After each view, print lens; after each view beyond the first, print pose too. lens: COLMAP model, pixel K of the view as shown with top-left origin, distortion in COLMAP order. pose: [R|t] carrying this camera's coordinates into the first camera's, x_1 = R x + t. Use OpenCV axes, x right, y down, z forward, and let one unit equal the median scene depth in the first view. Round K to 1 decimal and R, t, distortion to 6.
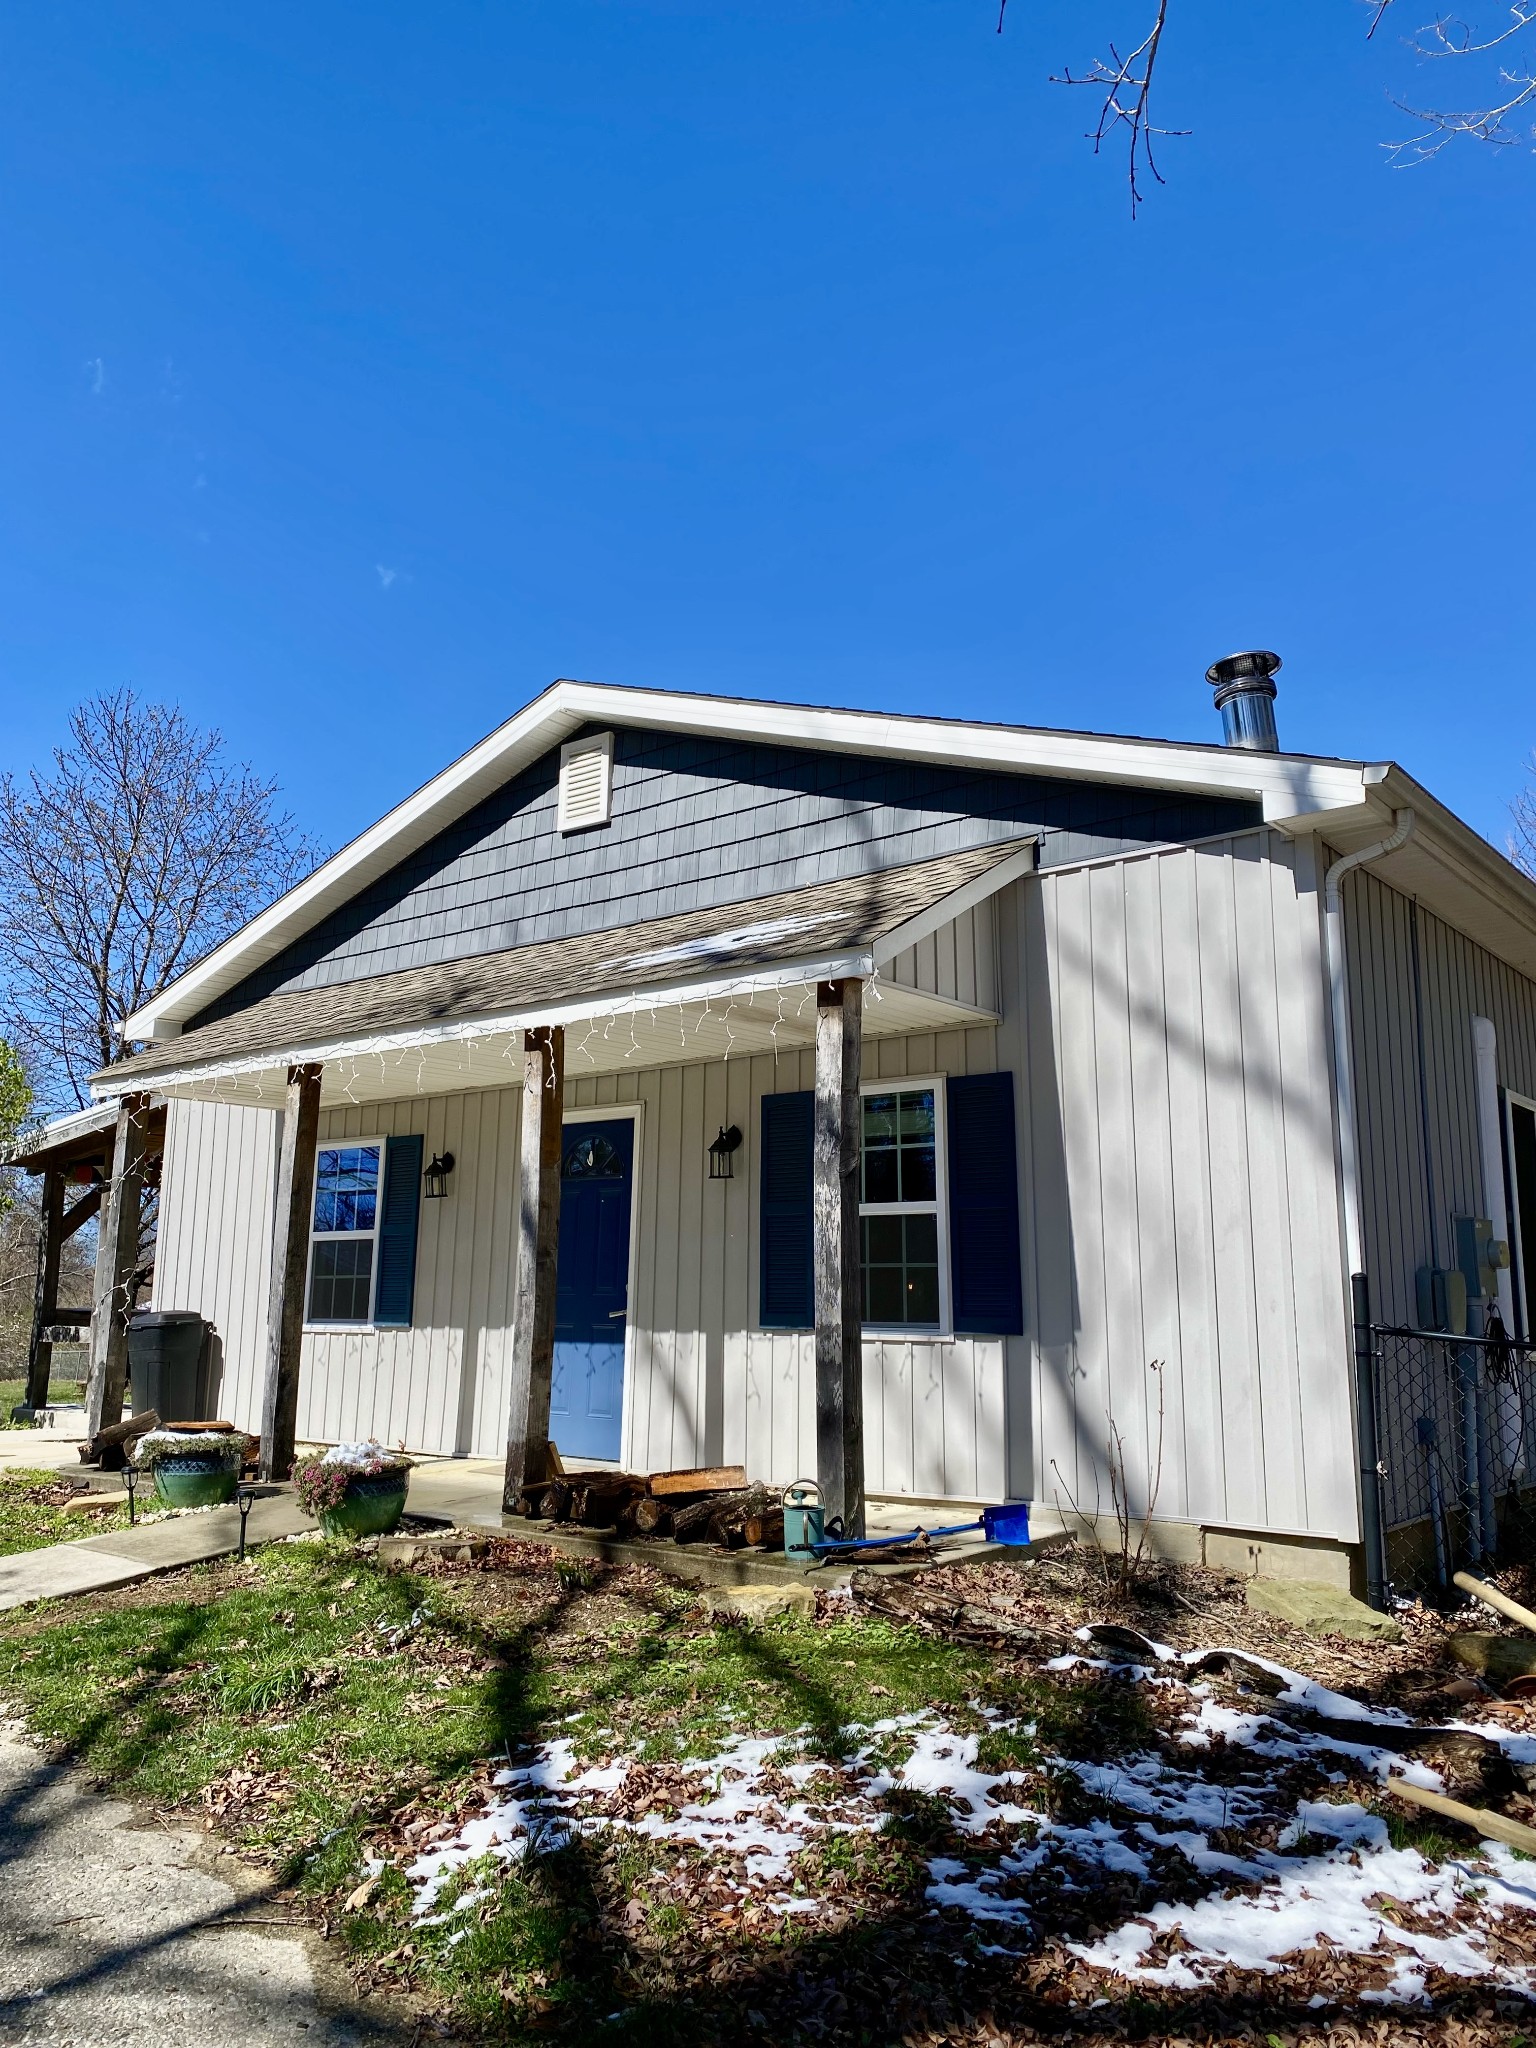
lens RADIAL K [[1543.2, 0, 757.2], [0, 1543.2, 1024.1], [0, 0, 1]] dist [0.070164, -0.101447]
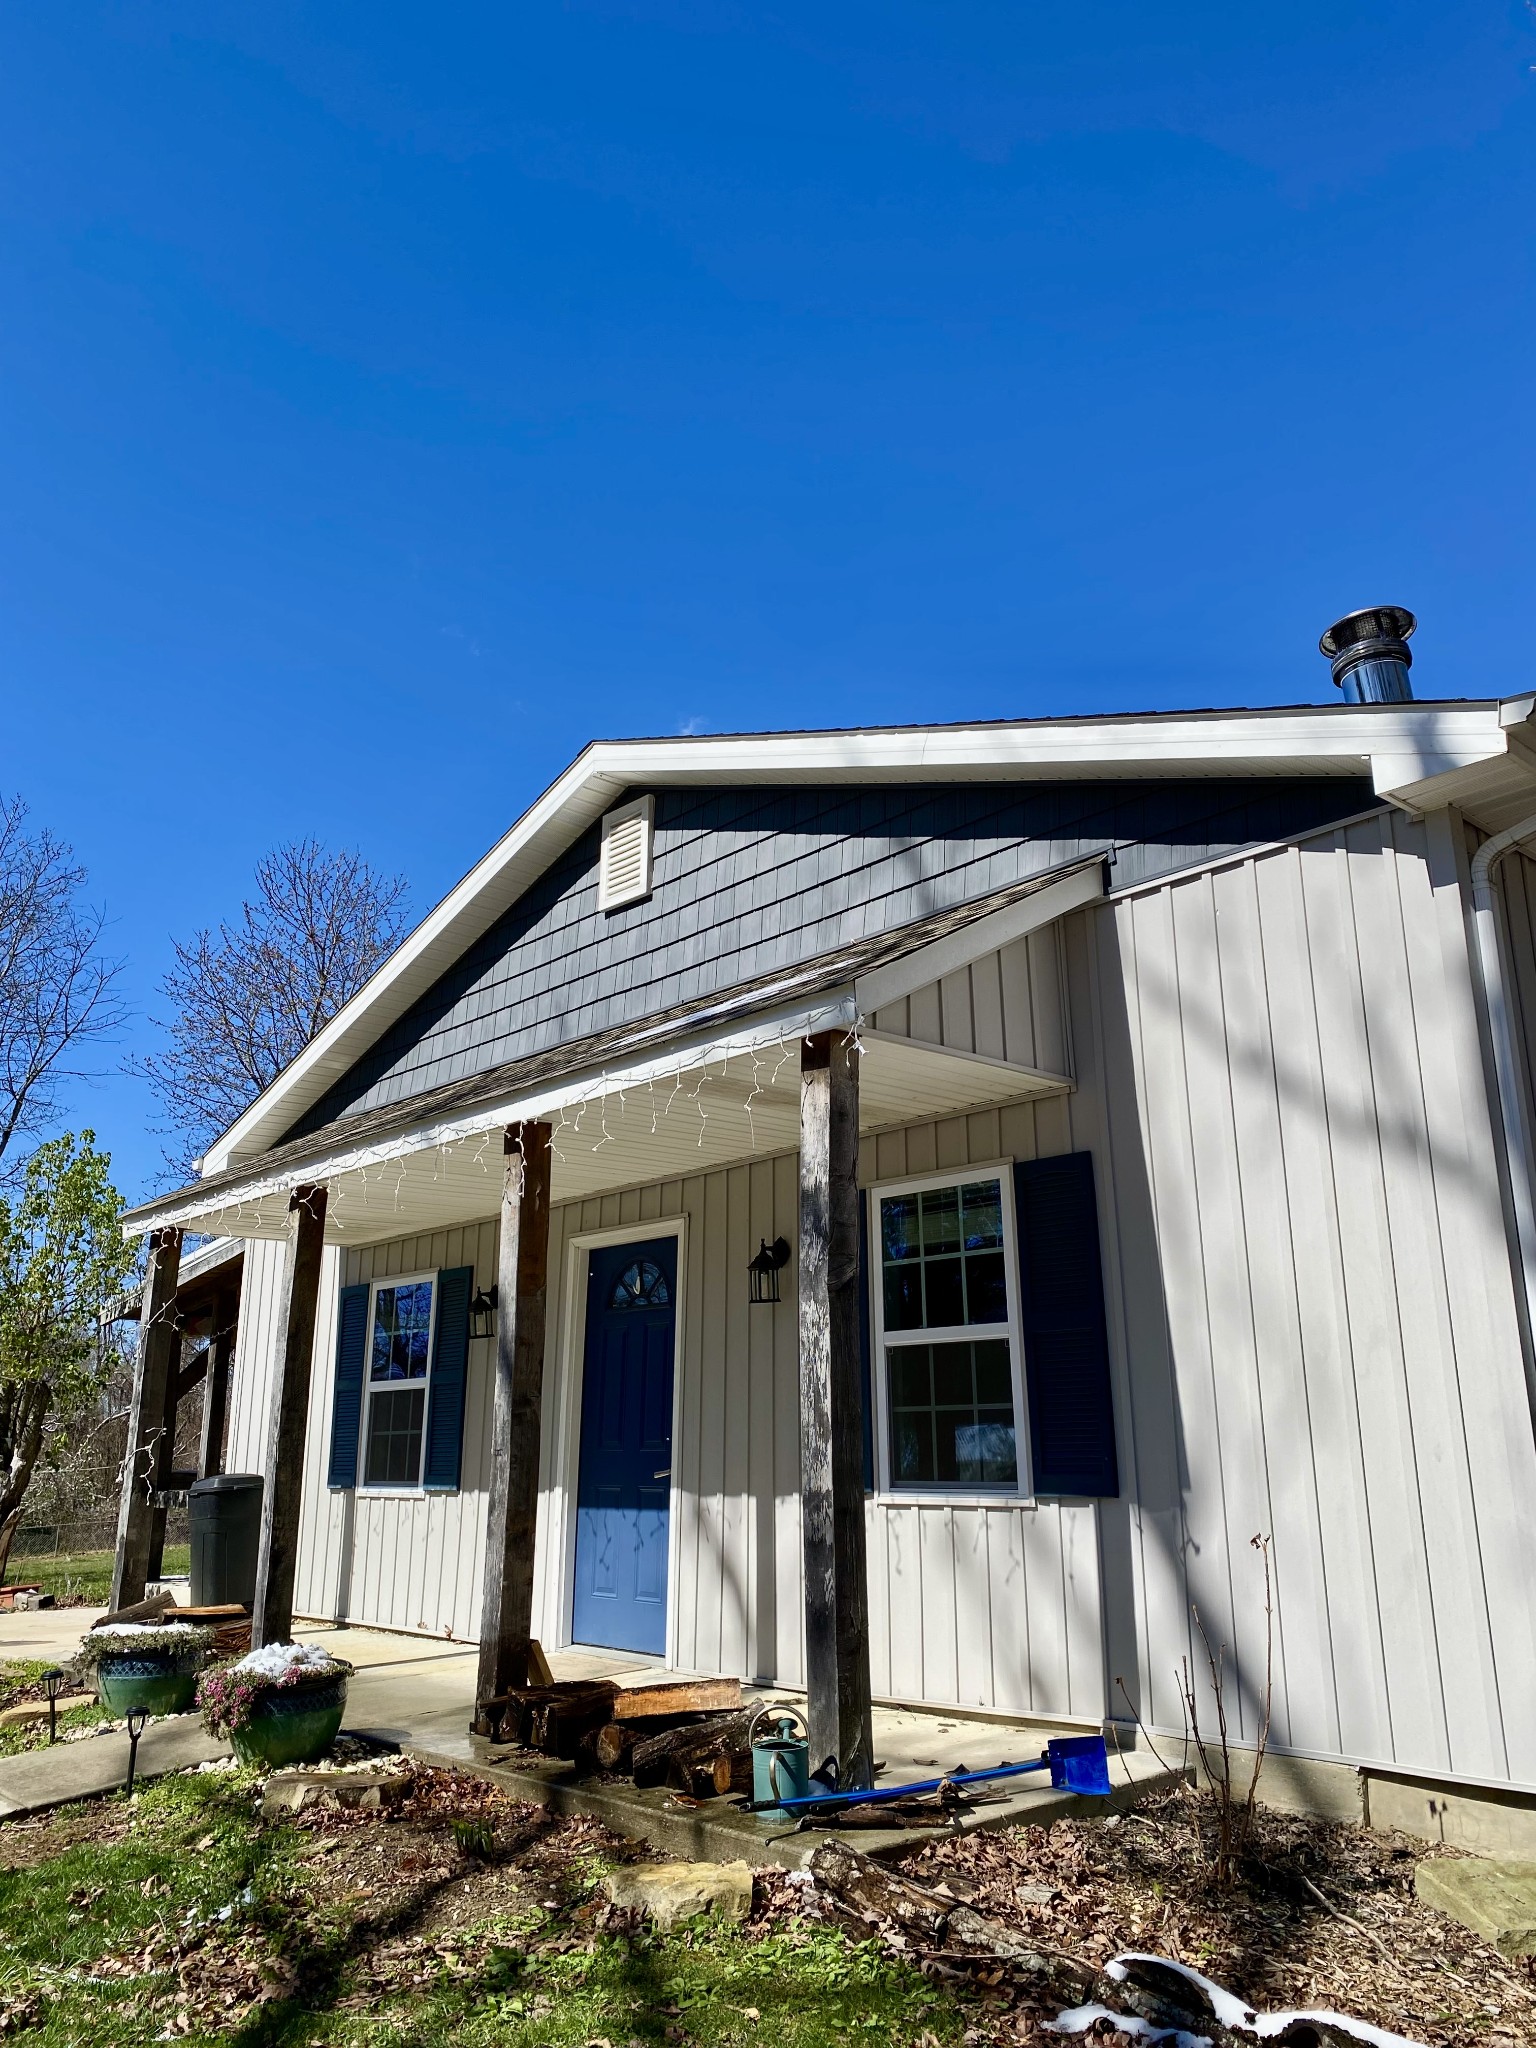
lens RADIAL K [[1538.0, 0, 805.2], [0, 1538.0, 1034.8], [0, 0, 1]] dist [0.023206, 0.000111]
pose [[0.988948, -0.054817, -0.137757, 0.135334], [0.042981, 0.995239, -0.087475, 0.034799], [0.141896, 0.080588, 0.986596, 0.212037]]
